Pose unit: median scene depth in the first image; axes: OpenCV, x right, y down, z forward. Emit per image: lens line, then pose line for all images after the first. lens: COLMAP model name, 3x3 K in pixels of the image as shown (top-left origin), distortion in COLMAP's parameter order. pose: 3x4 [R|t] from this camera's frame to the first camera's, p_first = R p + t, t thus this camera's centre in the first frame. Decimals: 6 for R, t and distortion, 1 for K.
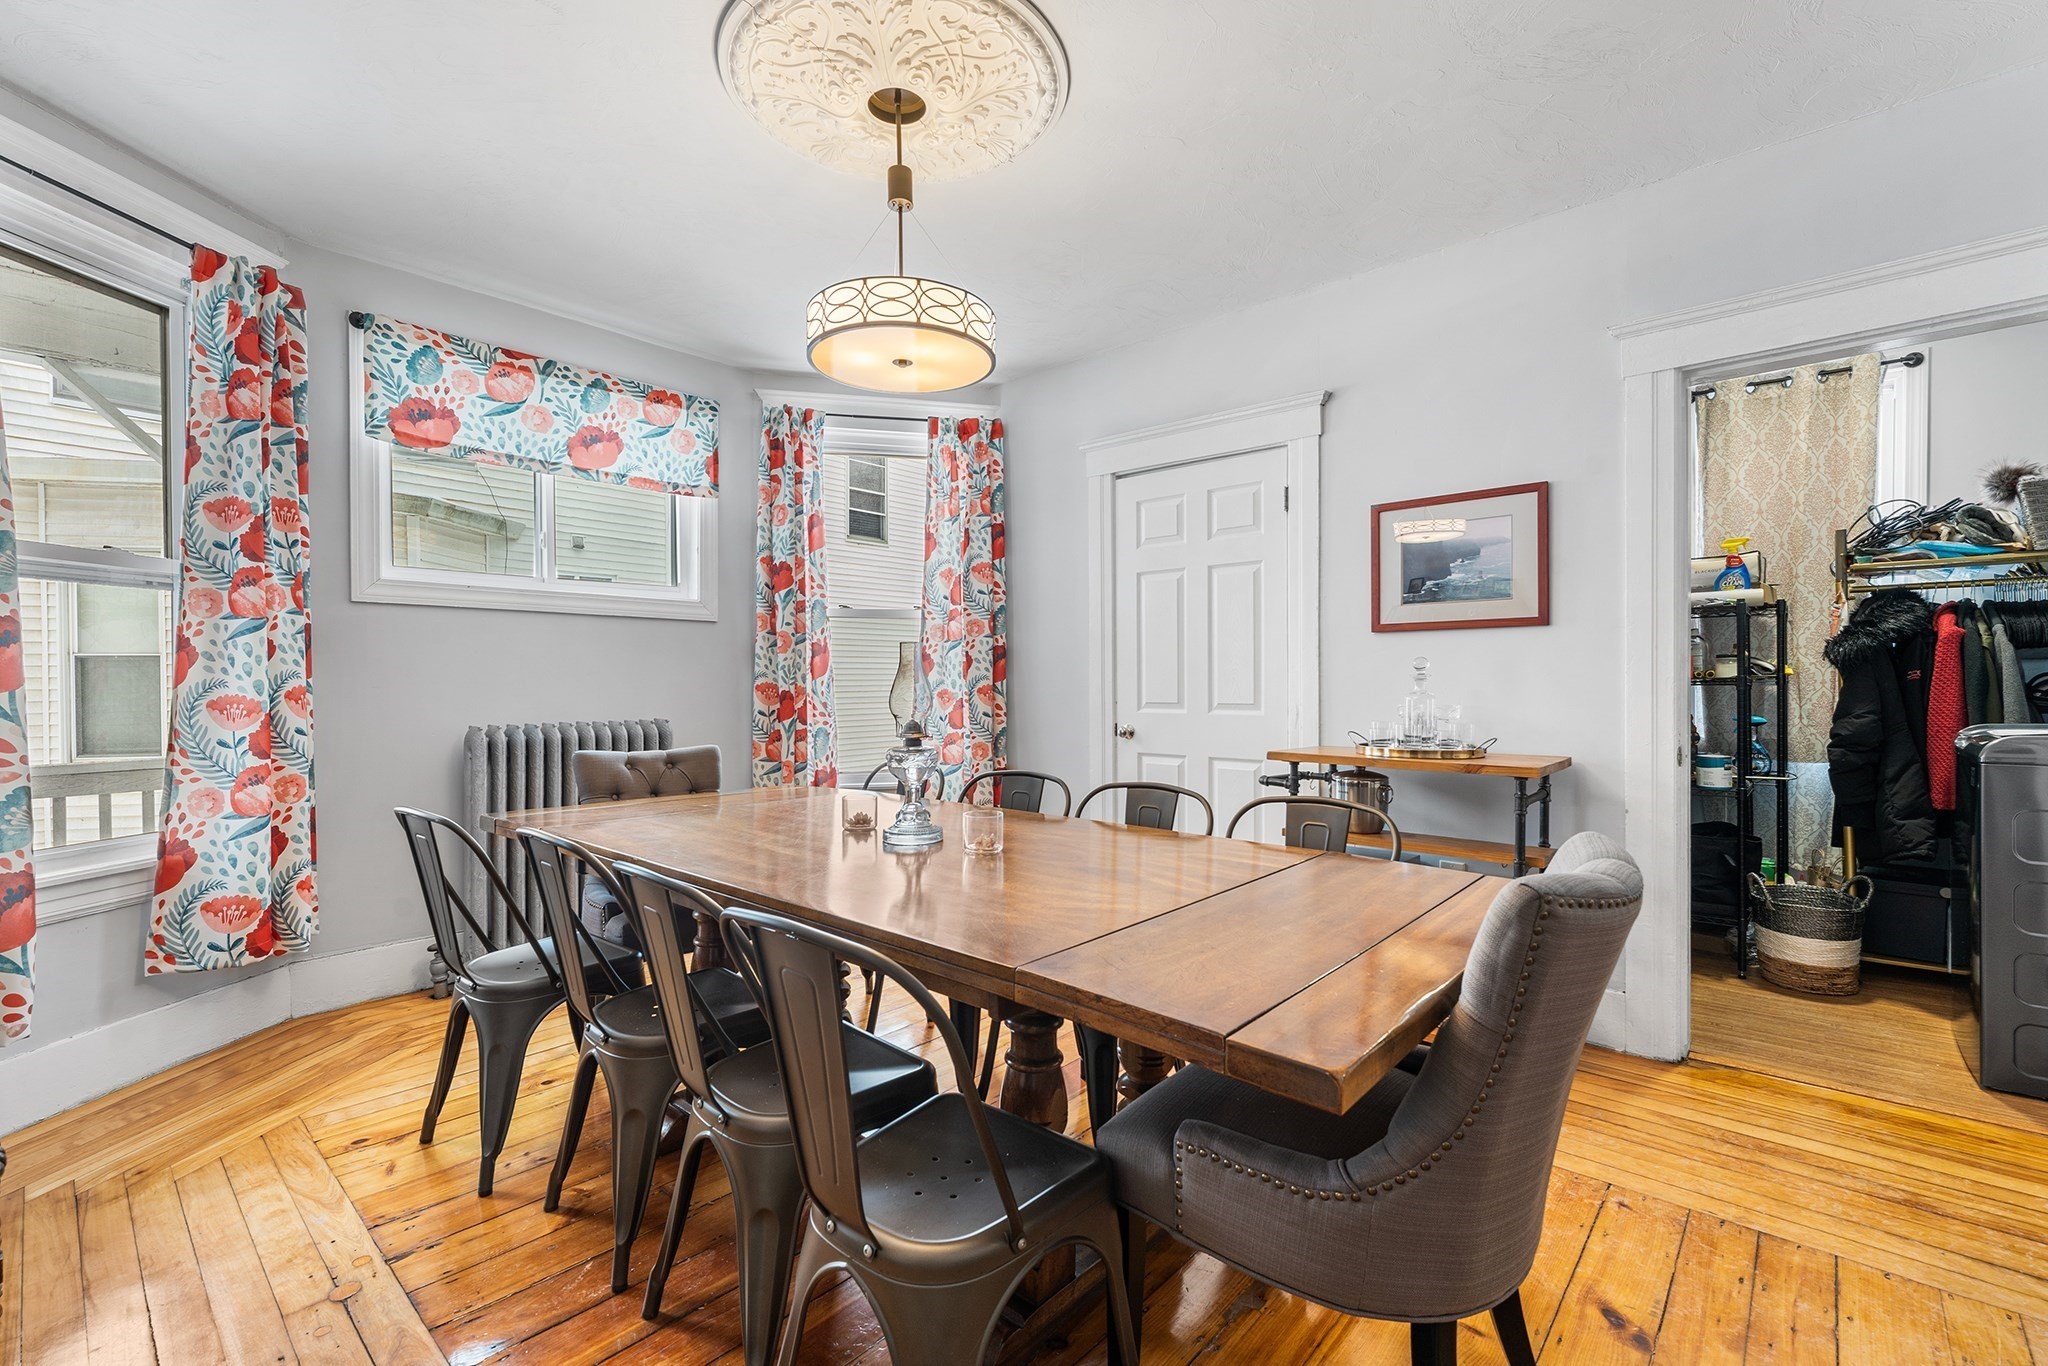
lens RADIAL K [[882.2, 0, 1017.7], [0, 882.2, 690.8], [0, 0, 1]] dist [-0.002820, 0.001275]
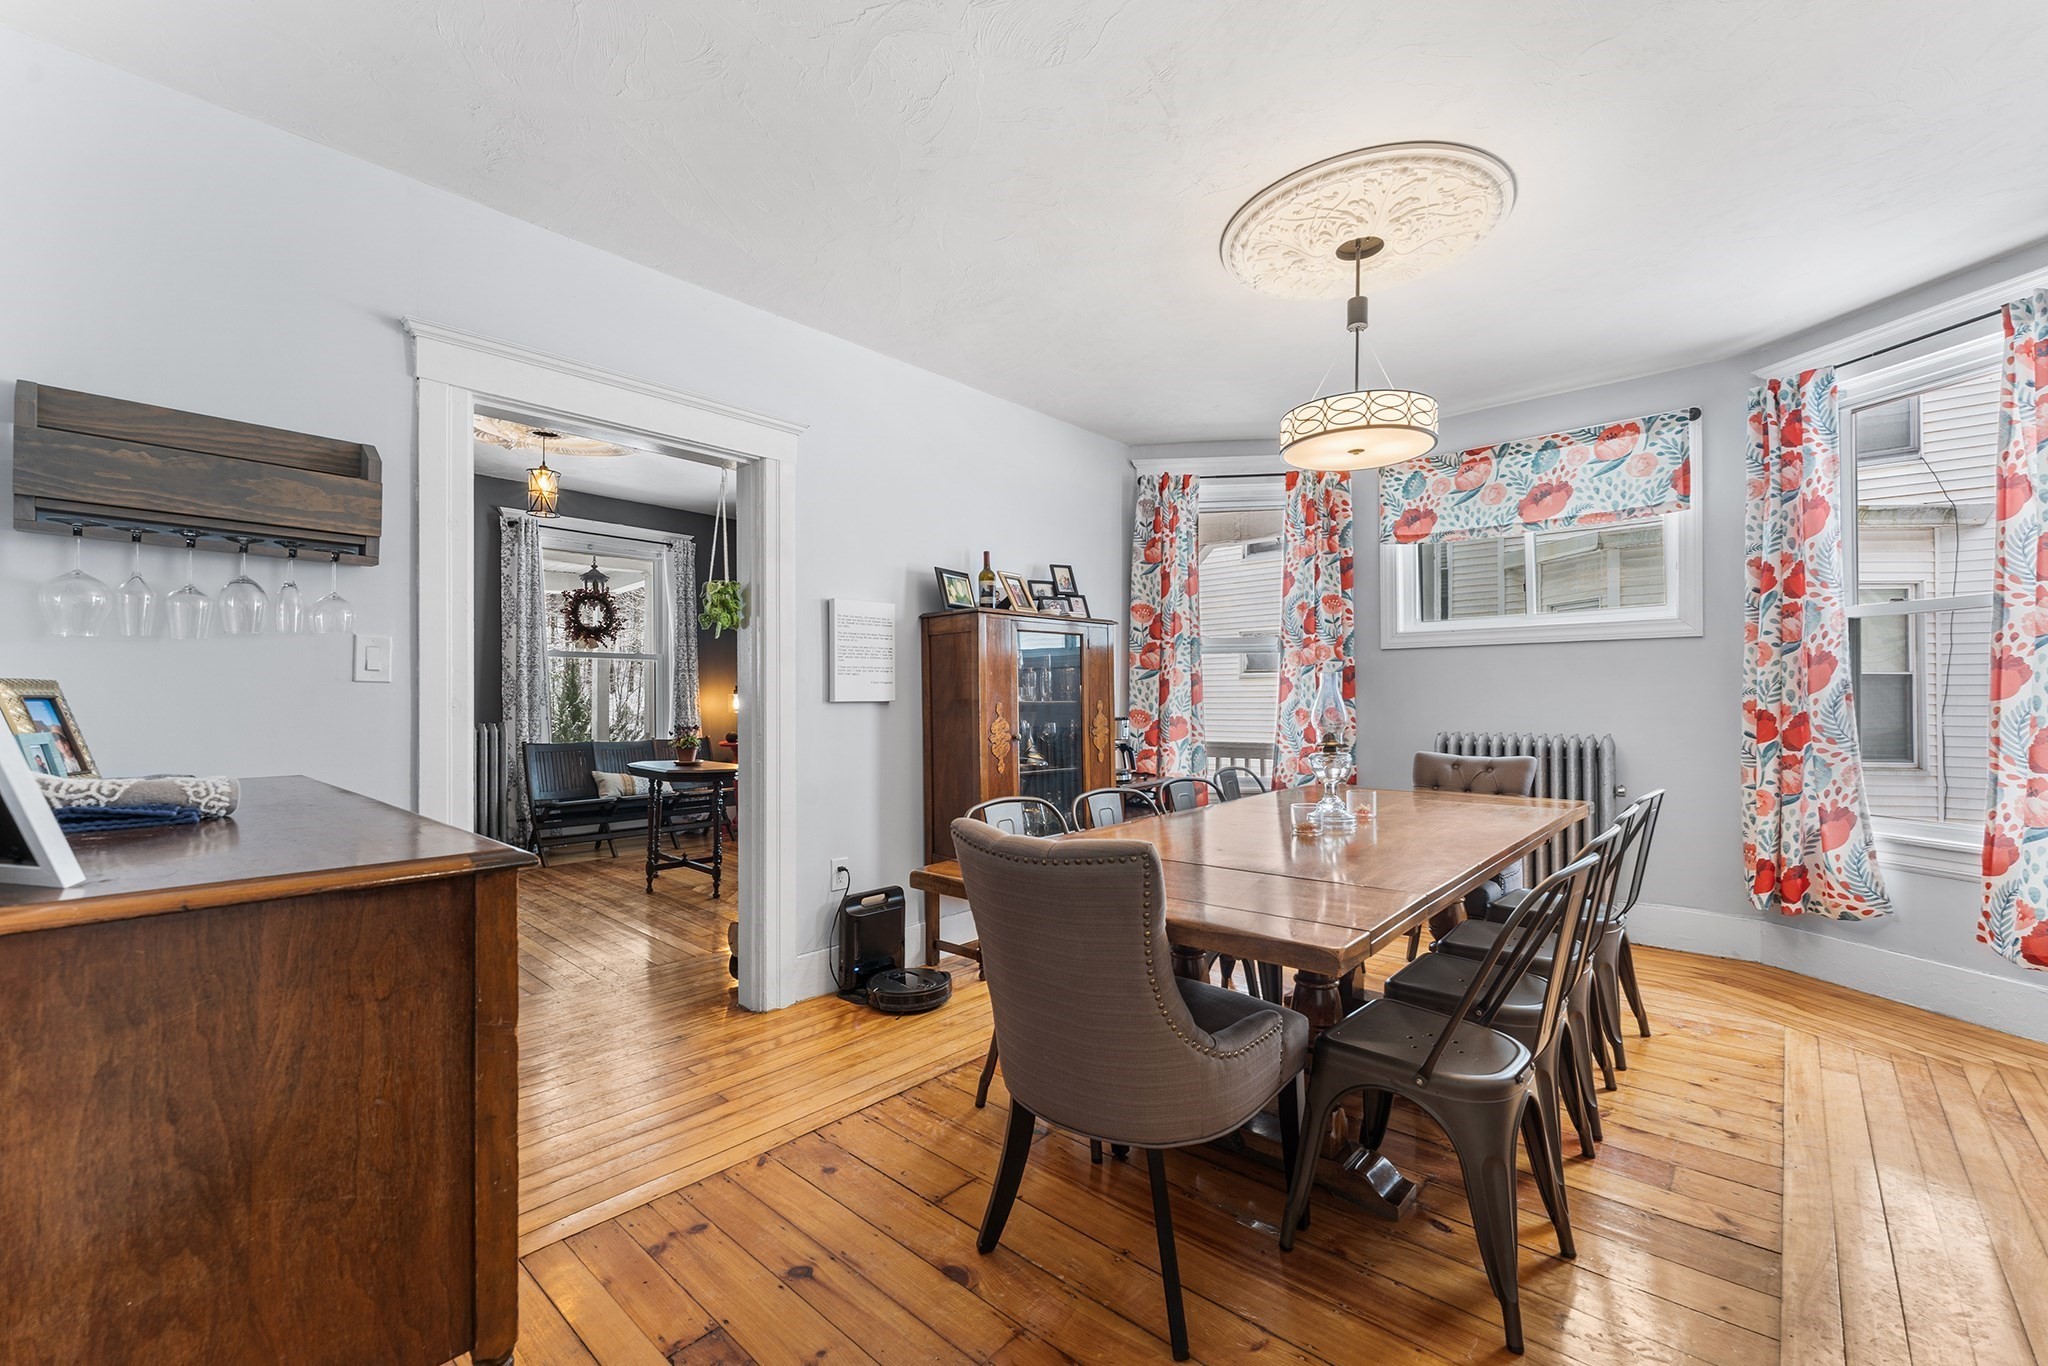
lens RADIAL K [[840.6, 0, 1025.7], [0, 840.6, 698.8], [0, 0, 1]] dist [-0.004188, 0.000184]
pose [[0.010134, -0.001945, -0.999947, 0.634920], [-0.005960, 0.999980, -0.002006, -0.005435], [0.999931, 0.005980, 0.010122, 0.297982]]
